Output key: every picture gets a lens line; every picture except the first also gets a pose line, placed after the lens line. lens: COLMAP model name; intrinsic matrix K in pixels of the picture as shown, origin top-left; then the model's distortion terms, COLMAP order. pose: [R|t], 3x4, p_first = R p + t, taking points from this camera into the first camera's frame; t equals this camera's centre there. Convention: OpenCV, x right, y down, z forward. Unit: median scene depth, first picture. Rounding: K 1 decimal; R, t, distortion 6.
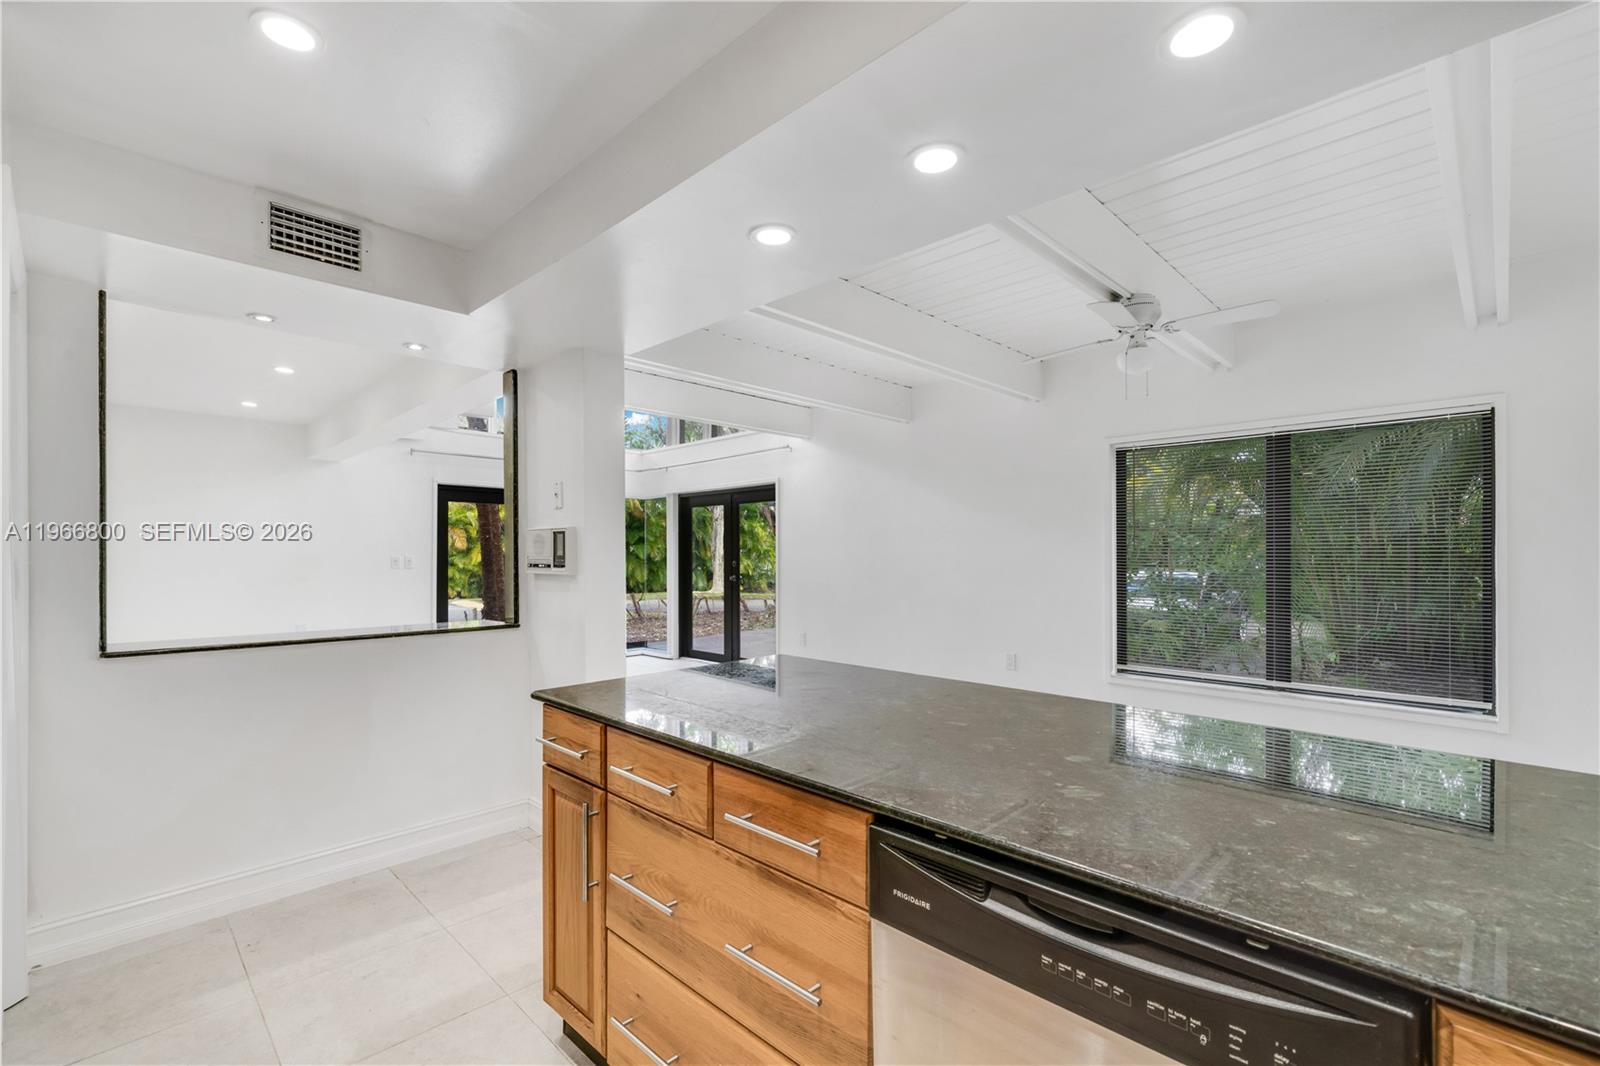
lens RADIAL K [[700.2, 0, 791.0], [0, 700.2, 553.5], [0, 0, 1]] dist [-0.000127, 0.000187]
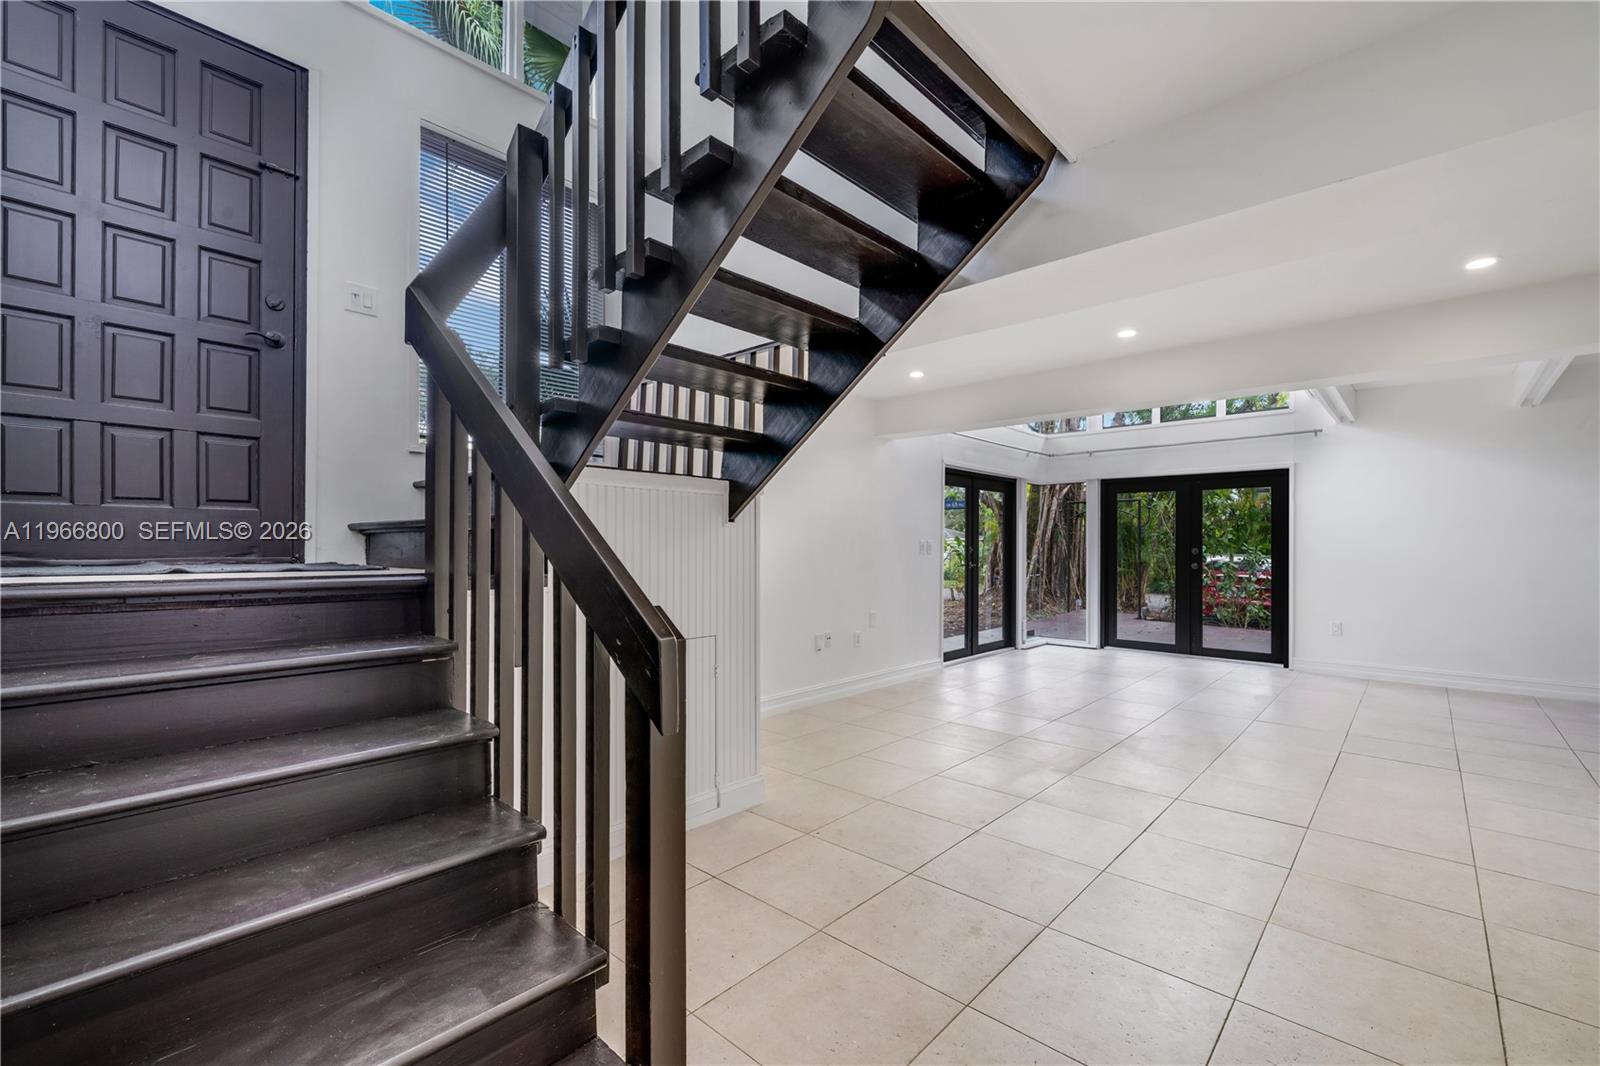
lens RADIAL K [[683.3, 0, 803.9], [0, 683.3, 542.1], [0, 0, 1]] dist [0.039346, 0.000123]
pose [[0.998891, 0.008983, 0.046212, -2.080602], [-0.008991, 0.999960, -0.000031, 0.021533], [-0.046211, -0.000385, 0.998932, 0.198939]]
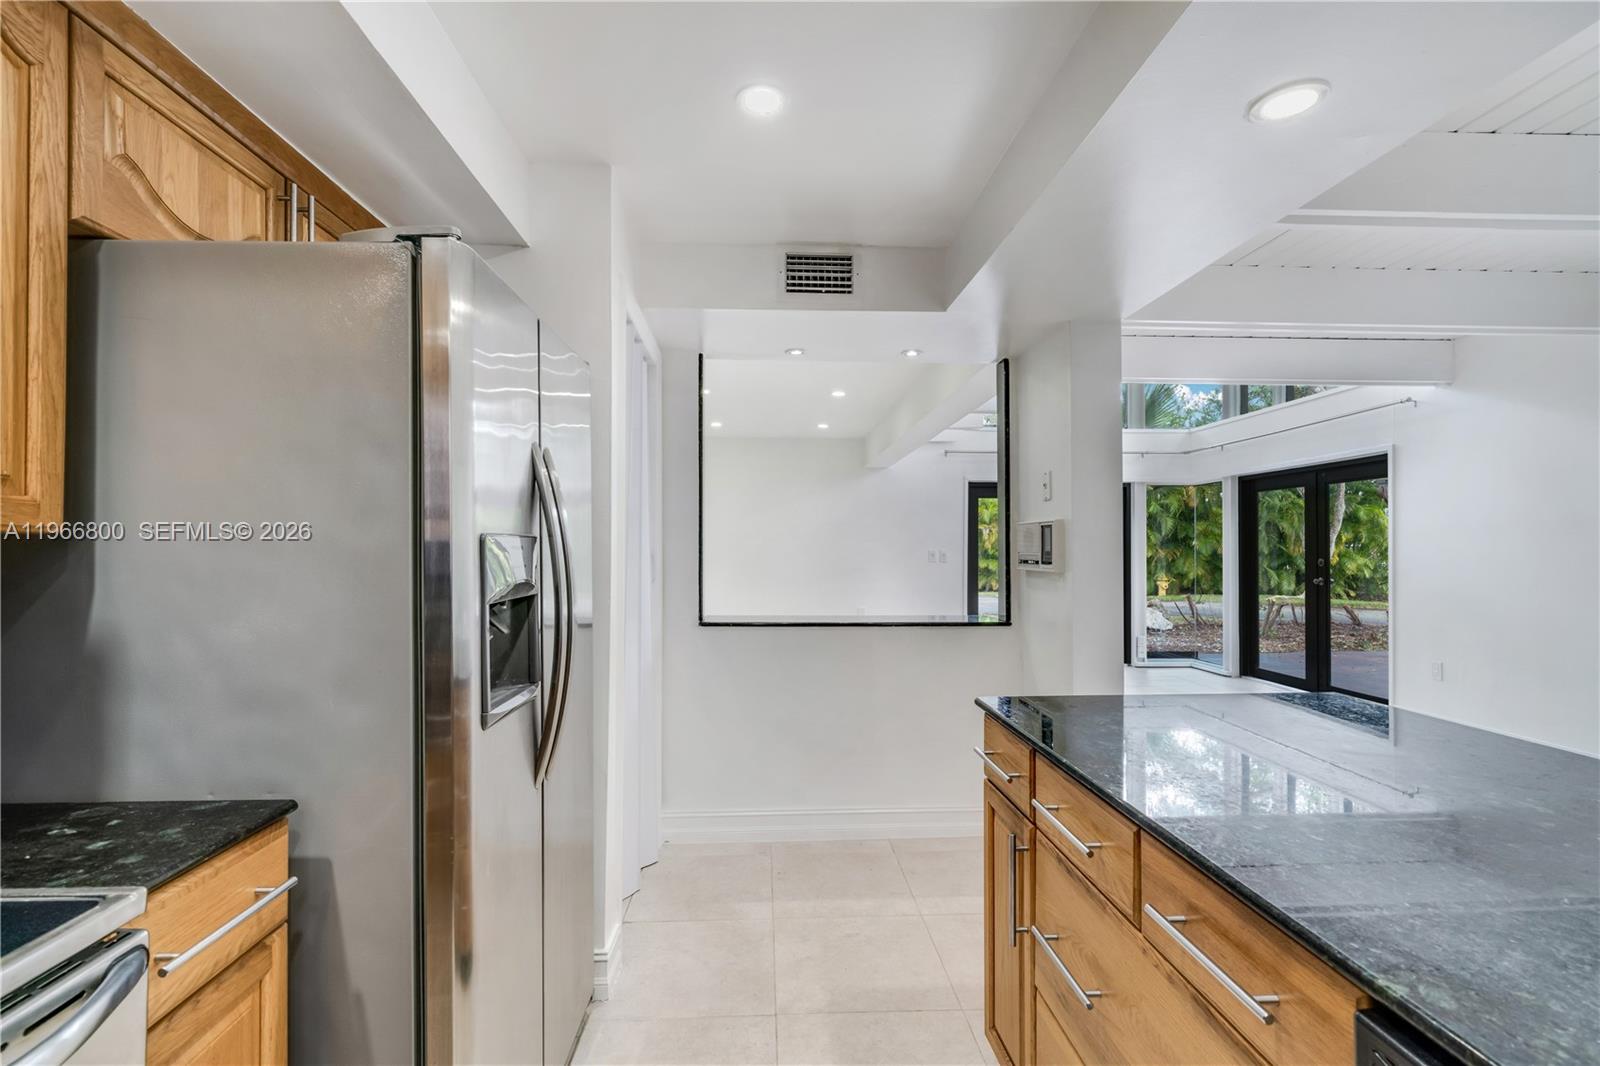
lens RADIAL K [[715.4, 0, 792.9], [0, 715.4, 544.0], [0, 0, 1]] dist [0.002542, 0.000241]
pose [[0.737818, -0.001527, -0.674998, 0.068583], [-0.002133, 0.999987, -0.004593, -0.001781], [0.674996, 0.004829, 0.737805, 0.091782]]
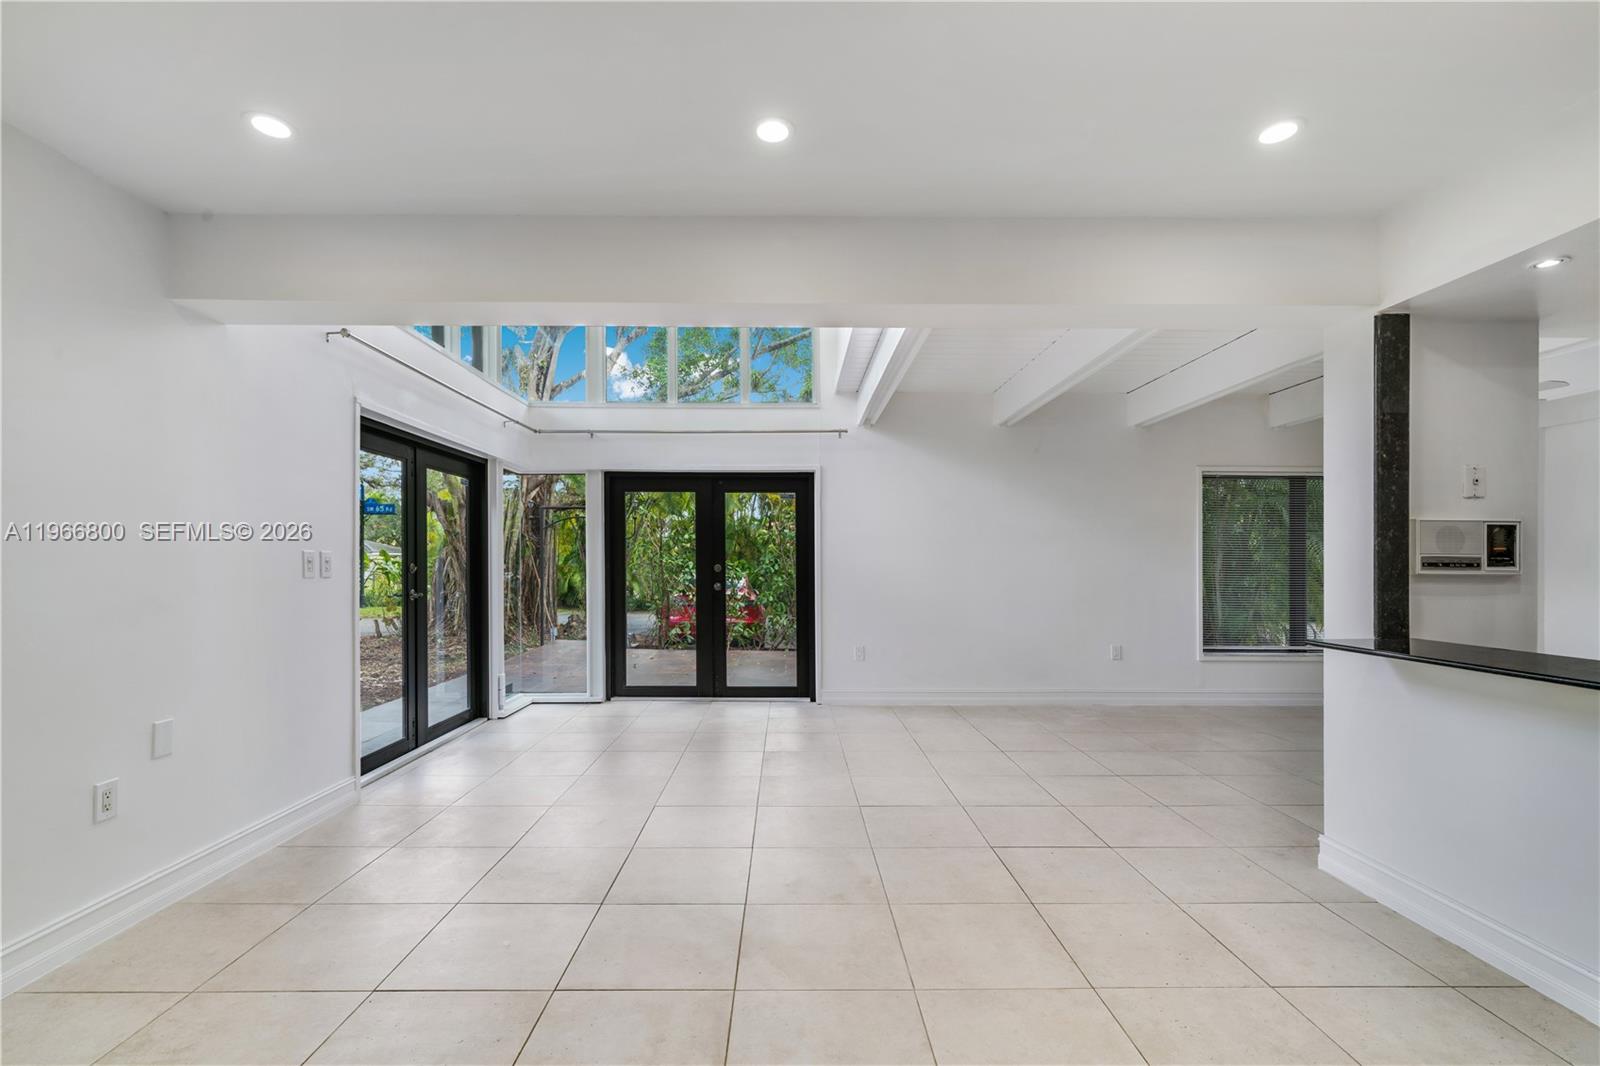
lens RADIAL K [[709.0, 0, 797.9], [0, 709.0, 562.2], [0, 0, 1]] dist [0.000642, 0.000233]
pose [[0.699578, 0.005874, 0.714532, -1.826021], [-0.007805, 0.999969, -0.000578, 0.025123], [-0.714513, -0.005173, 0.699603, 1.176063]]
